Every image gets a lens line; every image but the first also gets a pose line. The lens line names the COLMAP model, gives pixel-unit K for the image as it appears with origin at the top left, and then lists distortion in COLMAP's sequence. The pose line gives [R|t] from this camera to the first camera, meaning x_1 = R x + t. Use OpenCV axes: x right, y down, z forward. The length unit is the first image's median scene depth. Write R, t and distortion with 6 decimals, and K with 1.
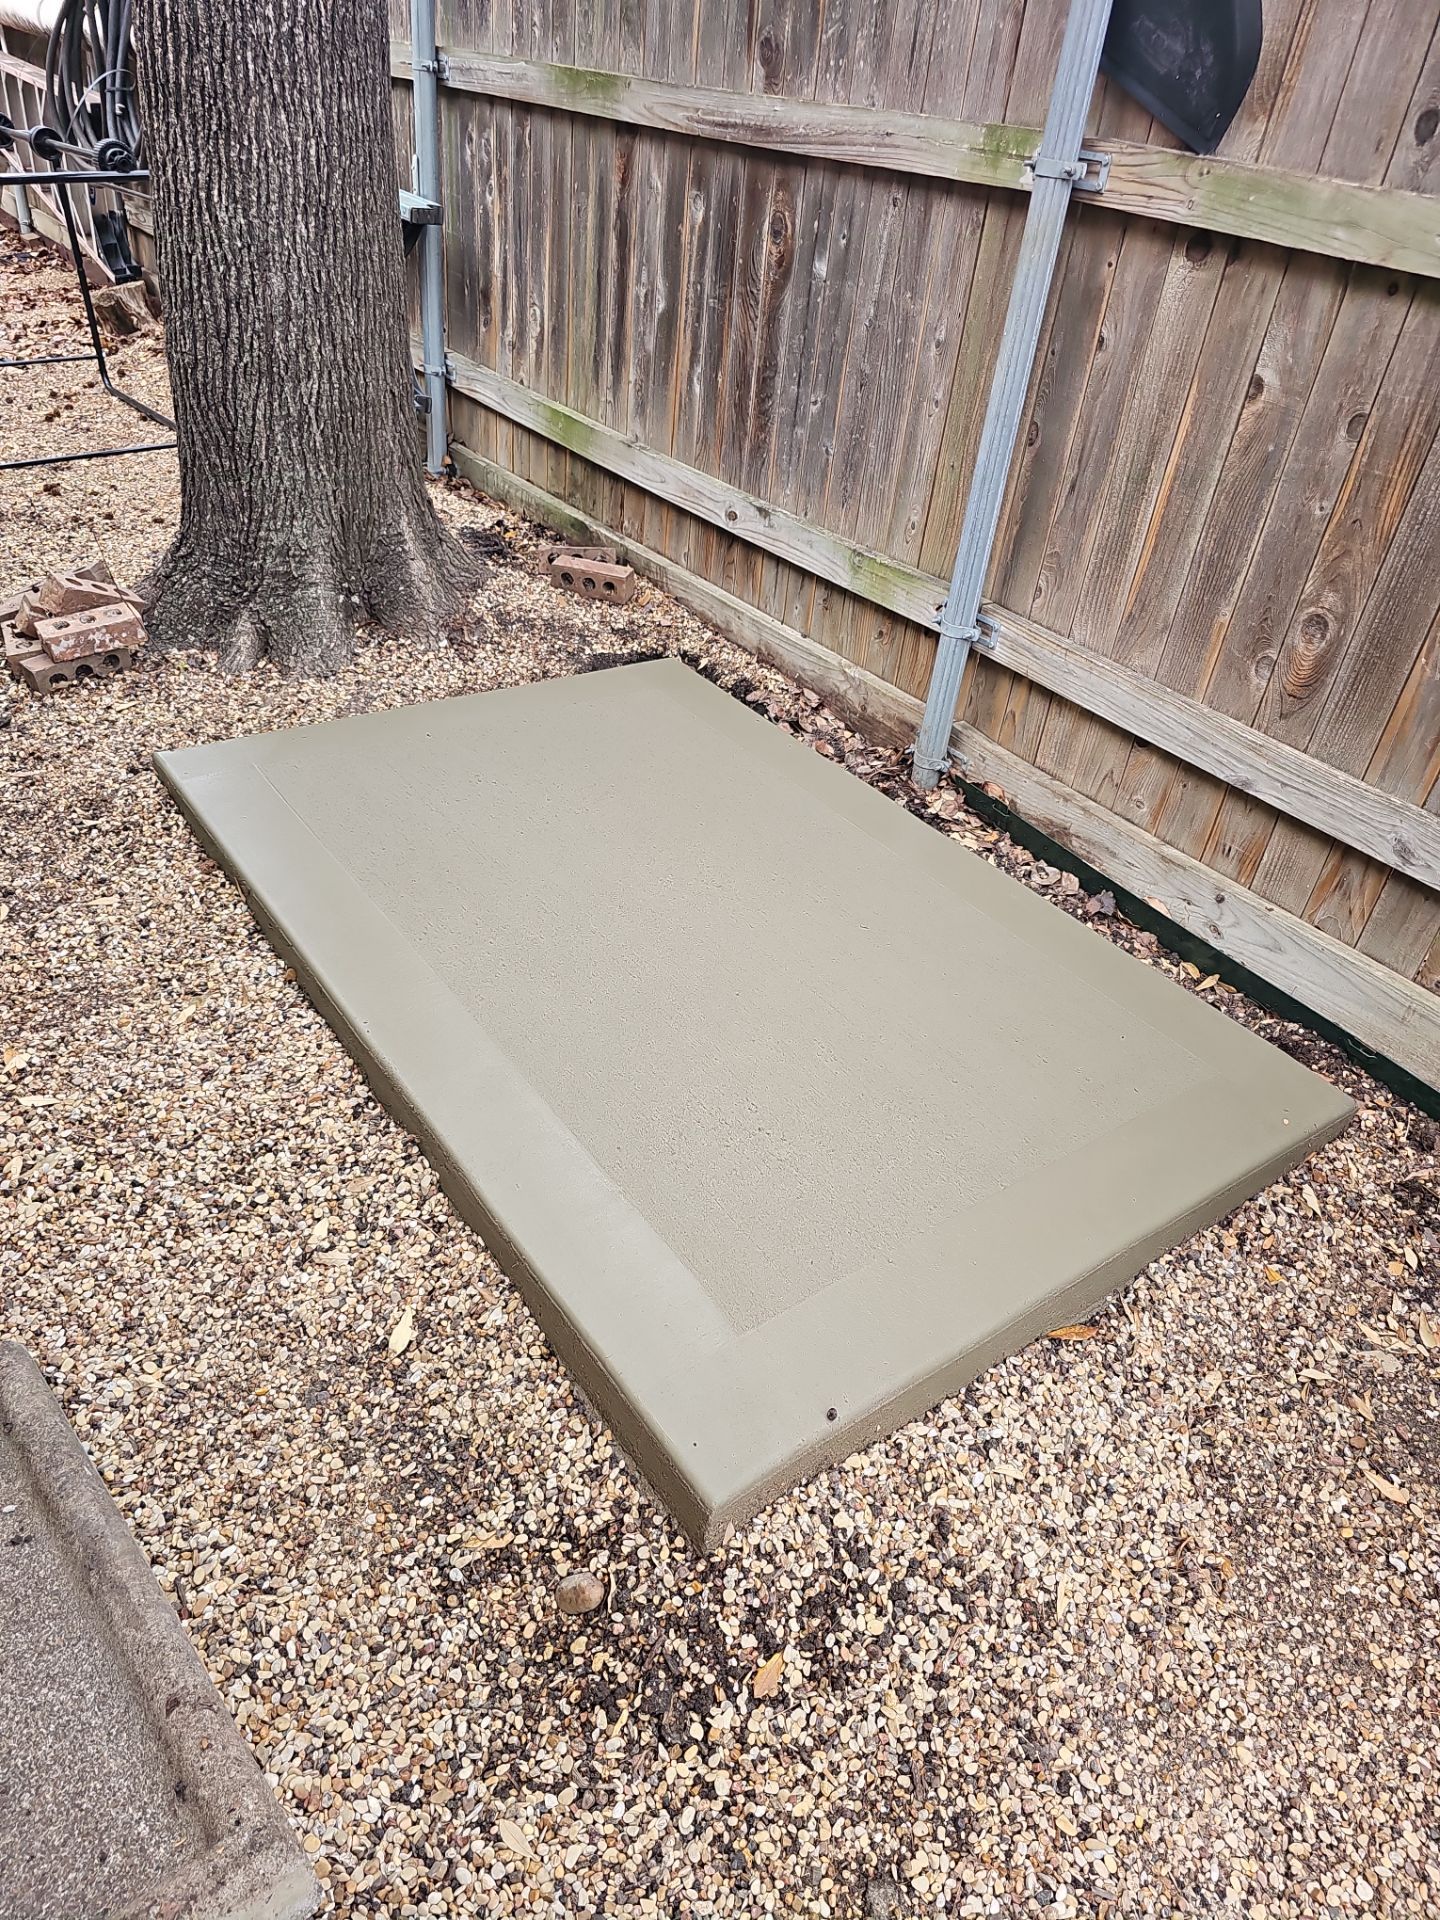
lens RADIAL K [[1277.0, 0, 720.0], [0, 1277.0, 960.0], [0, 0, 1]] dist [0.048301, -0.048955]
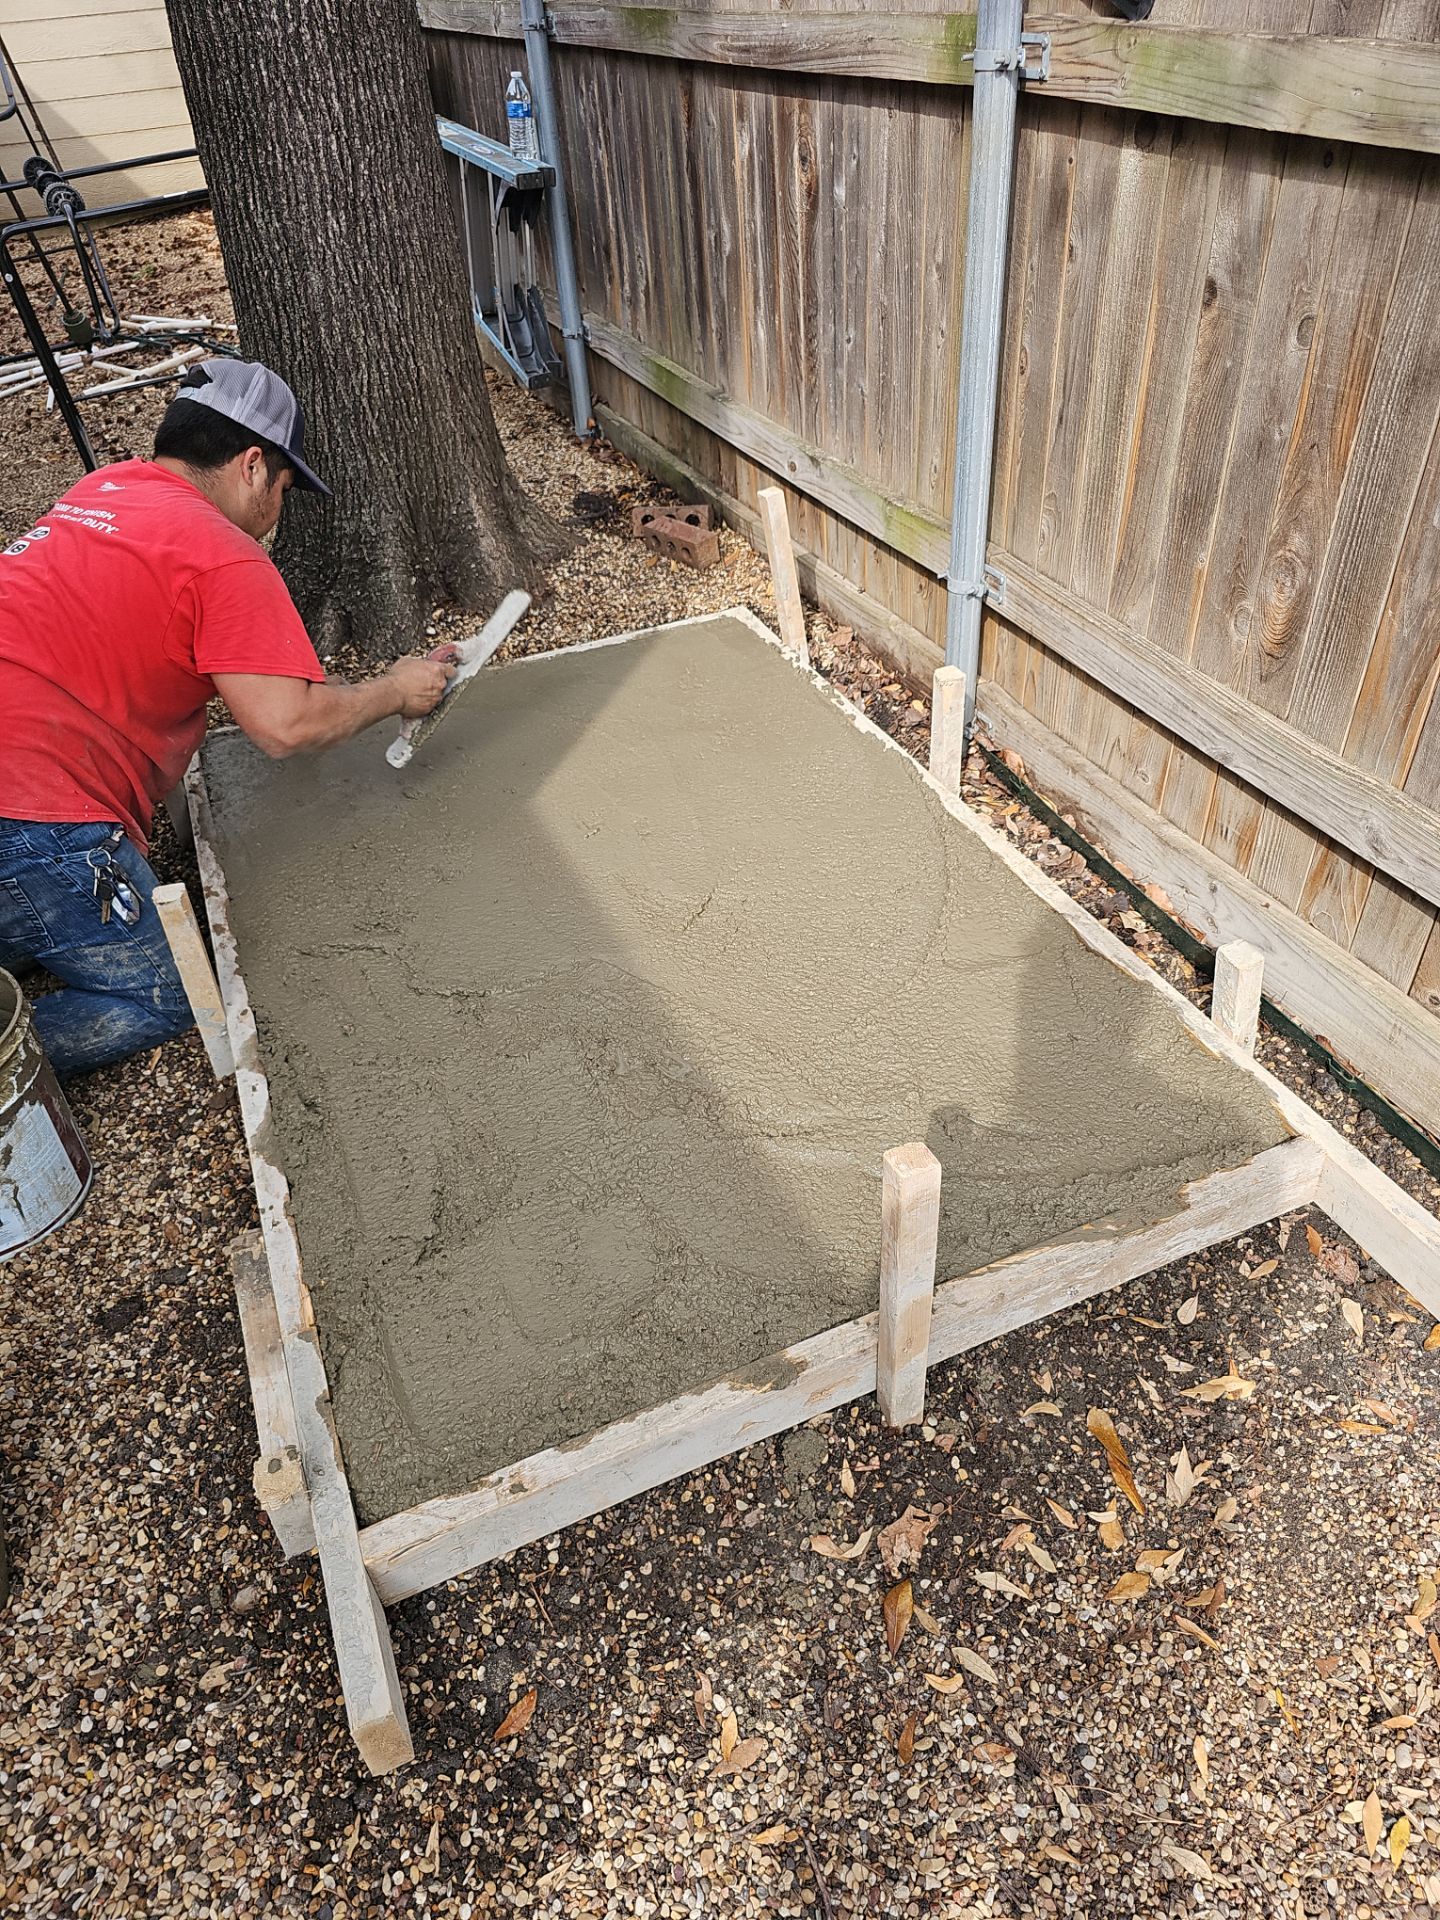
lens RADIAL K [[1277.0, 0, 720.0], [0, 1277.0, 960.0], [0, 0, 1]] dist [0.048301, -0.048955]
pose [[0.964698, 0.021019, -0.262517, 0.259355], [-0.007229, 0.998548, 0.053385, -0.037646], [0.263258, -0.049603, 0.963449, 0.059909]]
